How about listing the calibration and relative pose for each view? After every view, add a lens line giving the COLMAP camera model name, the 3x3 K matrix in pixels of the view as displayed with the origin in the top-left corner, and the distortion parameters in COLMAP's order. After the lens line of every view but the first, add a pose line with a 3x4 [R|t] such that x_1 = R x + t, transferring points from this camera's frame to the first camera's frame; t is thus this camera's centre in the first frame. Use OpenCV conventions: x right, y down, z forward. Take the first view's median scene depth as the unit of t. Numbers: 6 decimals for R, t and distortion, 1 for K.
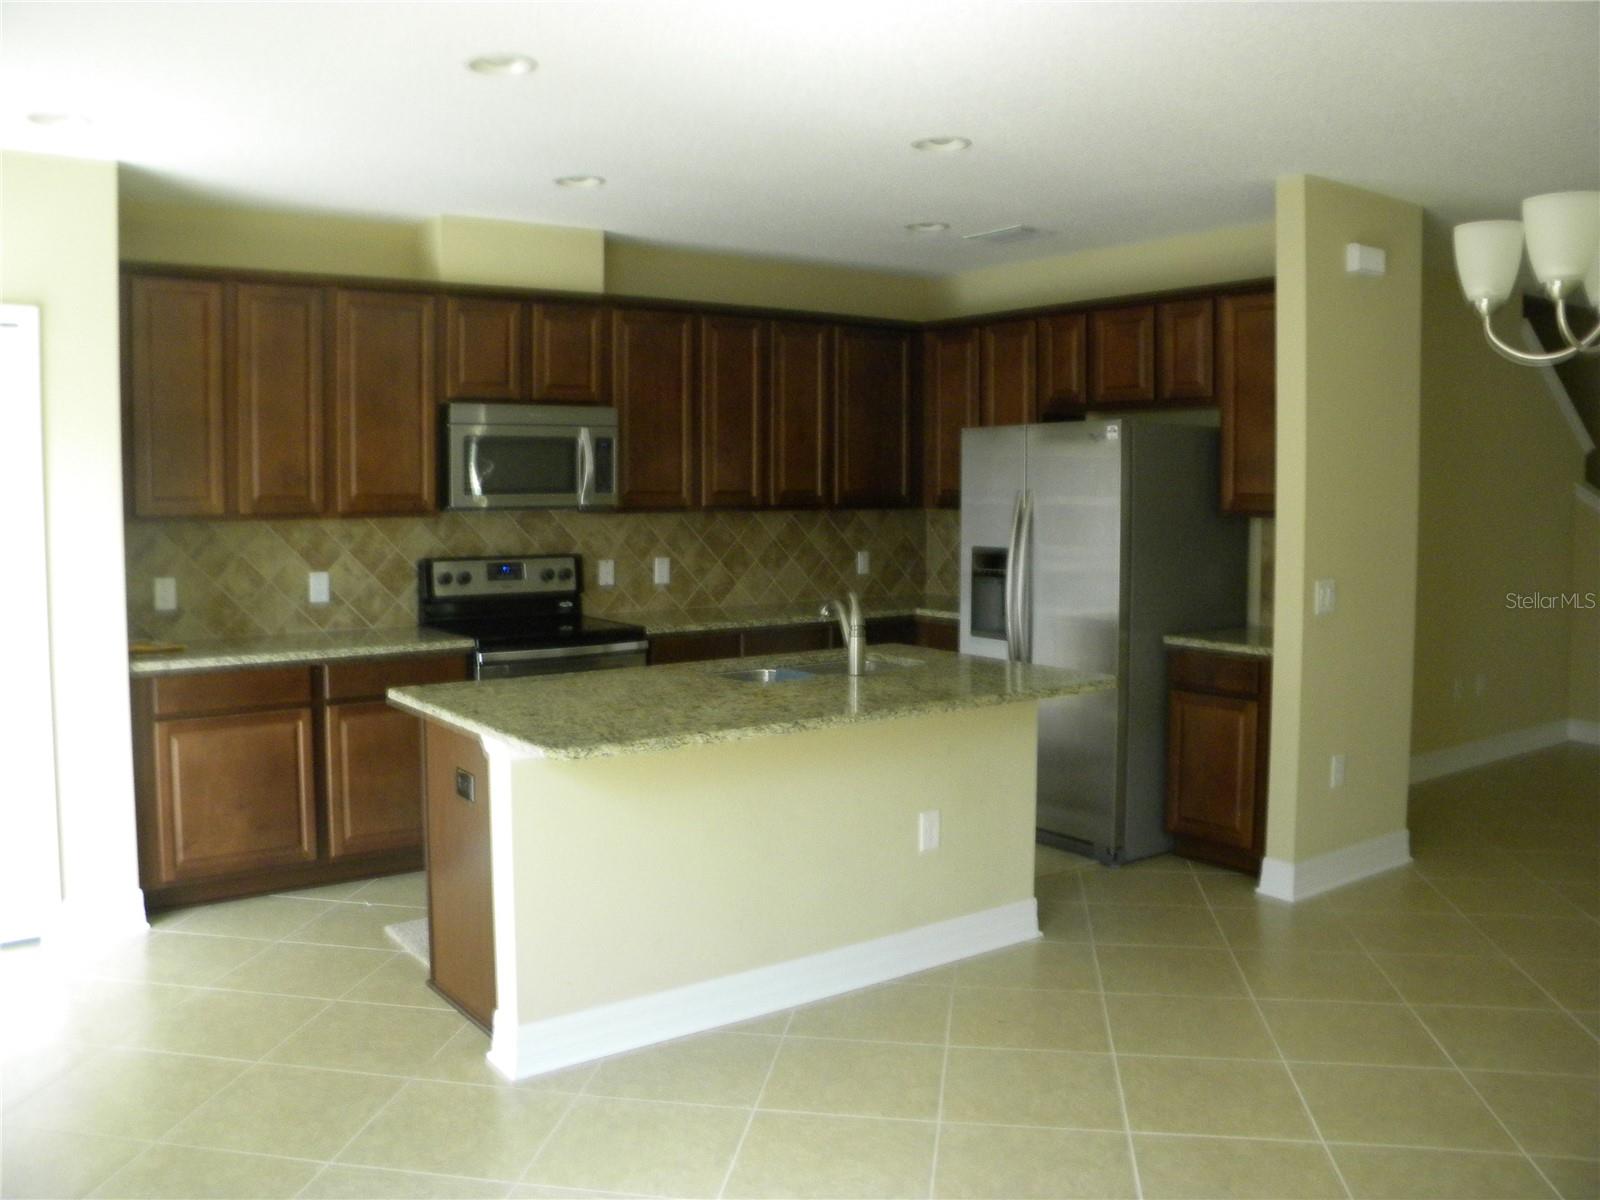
lens RADIAL K [[1357.0, 0, 767.9], [0, 1357.0, 570.9], [0, 0, 1]] dist [-0.193106, 0.154887]
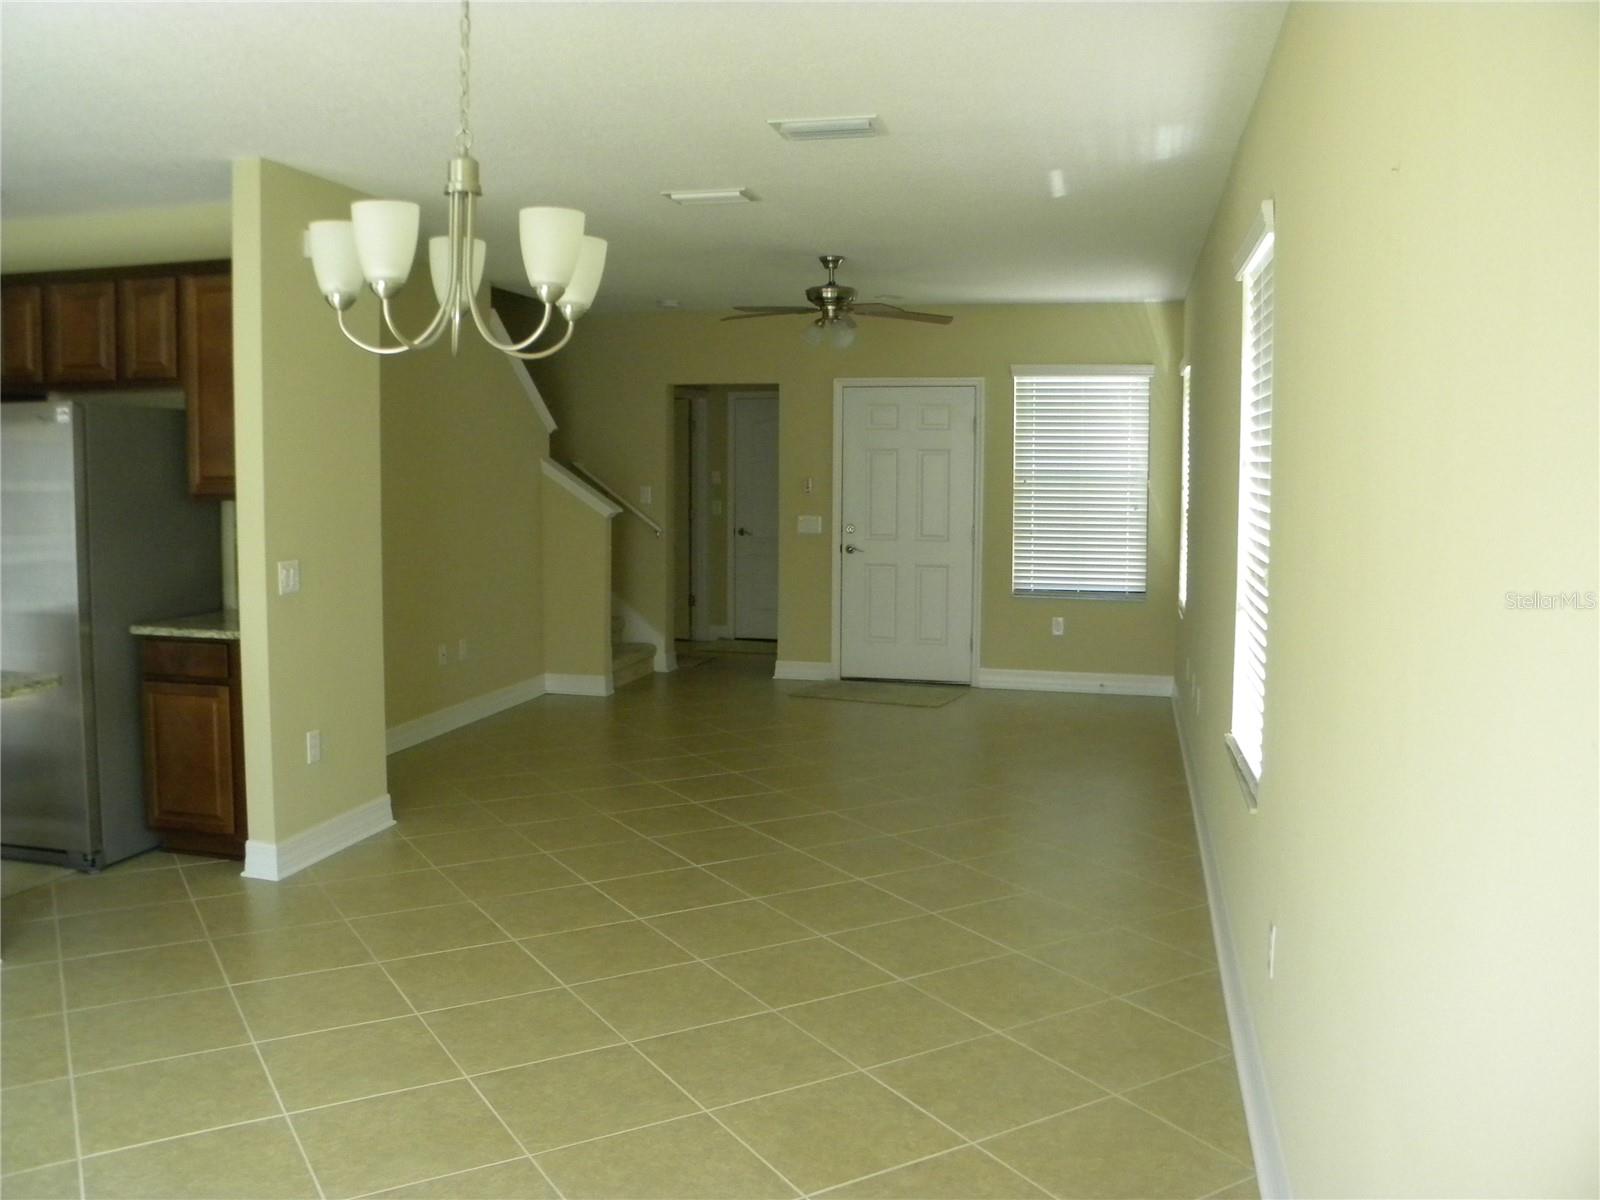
lens RADIAL K [[1357.0, 0, 781.9], [0, 1357.0, 566.5], [0, 0, 1]] dist [-0.193106, 0.154887]
pose [[0.761007, -0.049551, 0.646848, 0.049273], [0.041150, 0.998758, 0.028097, -0.001089], [-0.647437, 0.005235, 0.762101, -0.020930]]
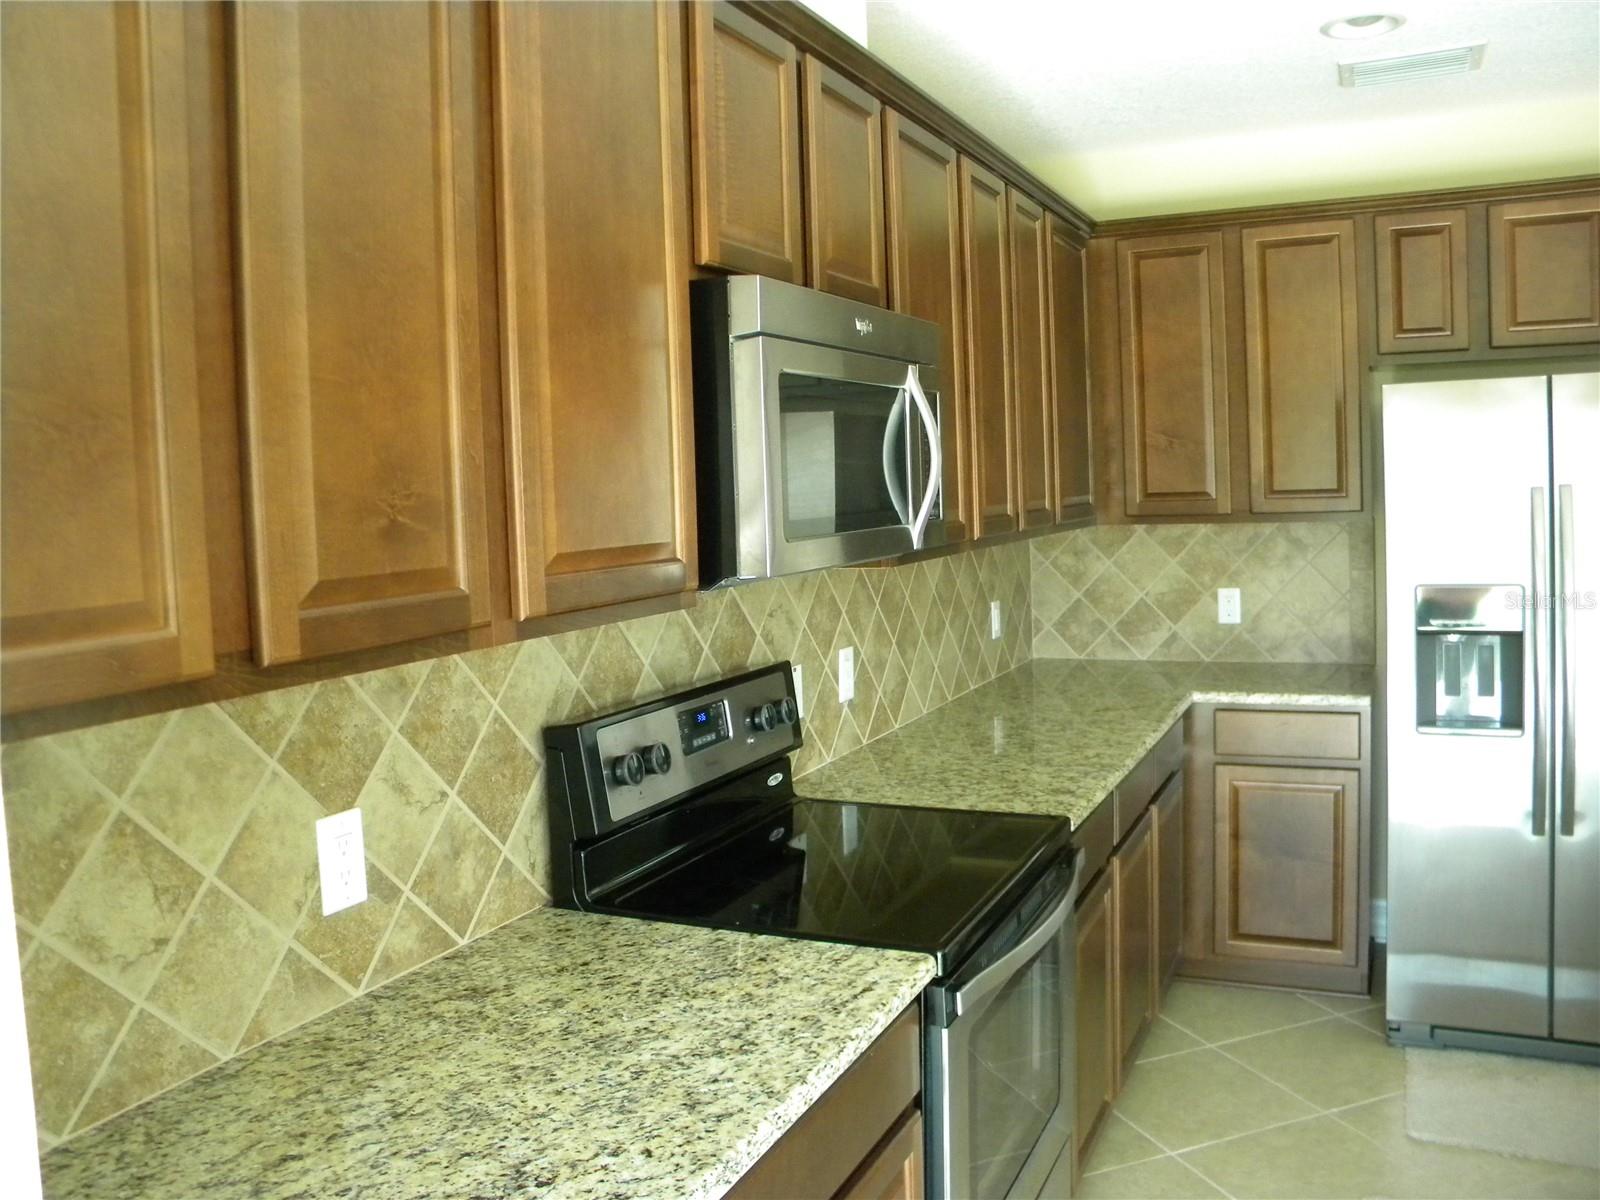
lens RADIAL K [[1357.0, 0, 795.4], [0, 1357.0, 585.3], [0, 0, 1]] dist [-0.193106, 0.154887]
pose [[0.869402, -0.068755, 0.489298, -0.425563], [0.068762, 0.997471, 0.017983, -0.054024], [-0.489297, 0.018011, 0.871931, 0.740539]]
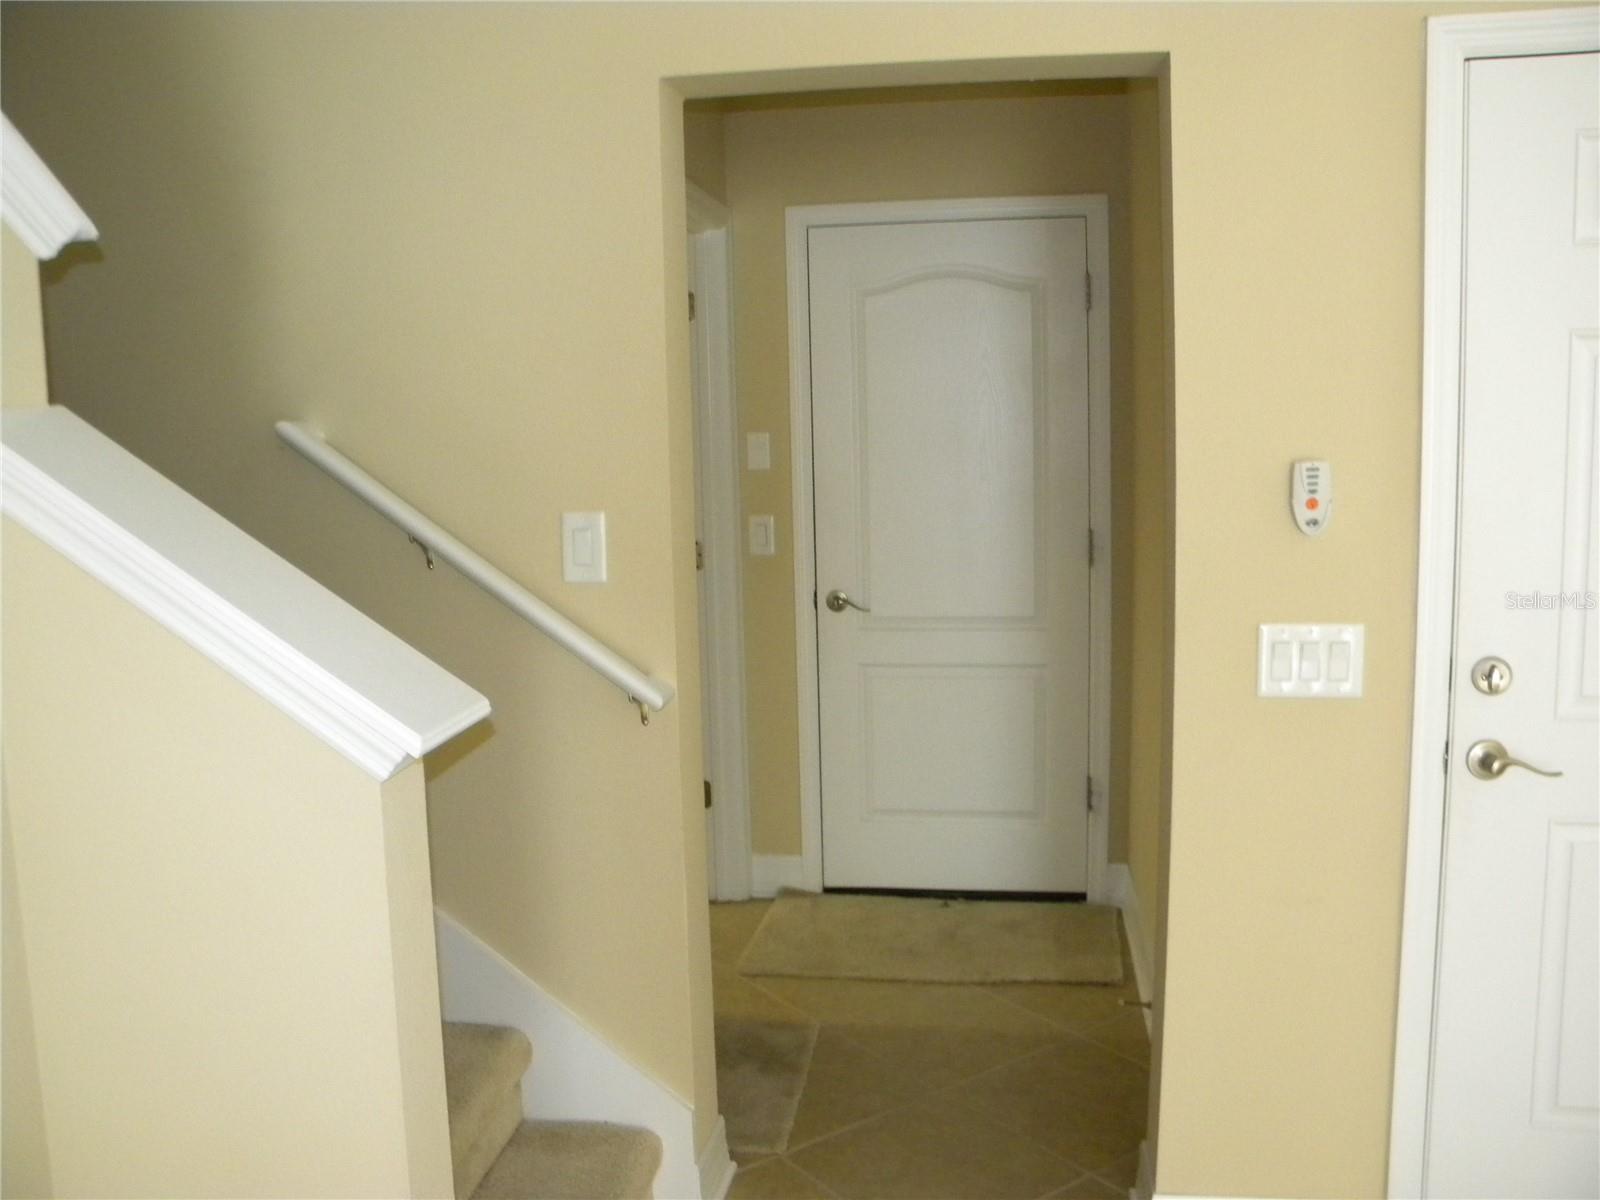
lens RADIAL K [[1357.0, 0, 799.1], [0, 1357.0, 594.6], [0, 0, 1]] dist [-0.193106, 0.154887]
pose [[0.689828, -0.117555, 0.714365, 0.826171], [0.076277, 0.993039, 0.089756, -0.071923], [-0.719944, -0.007426, 0.693993, 1.131629]]
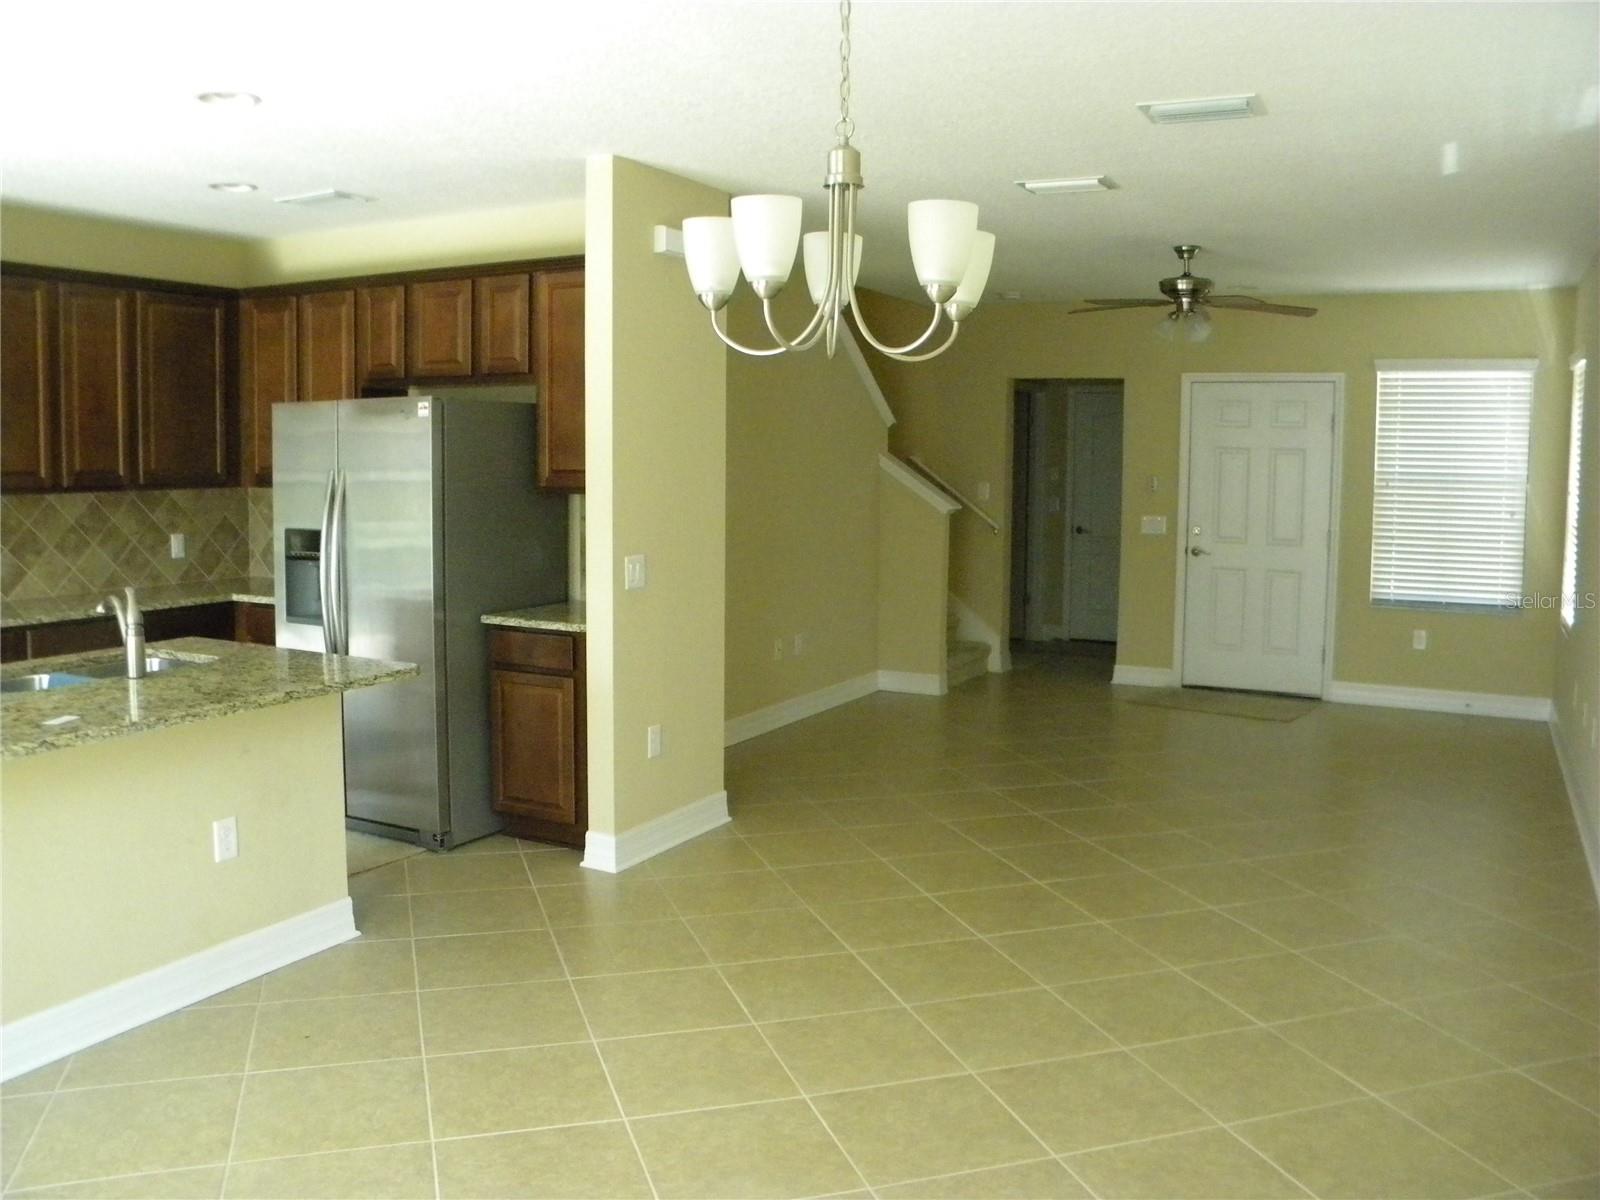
lens RADIAL K [[1357.0, 0, 783.8], [0, 1357.0, 569.1], [0, 0, 1]] dist [-0.193106, 0.154887]
pose [[0.891766, -0.034440, 0.451184, 0.050025], [0.023765, 0.999288, 0.029305, -0.009211], [-0.451872, -0.015411, 0.891950, 0.013800]]
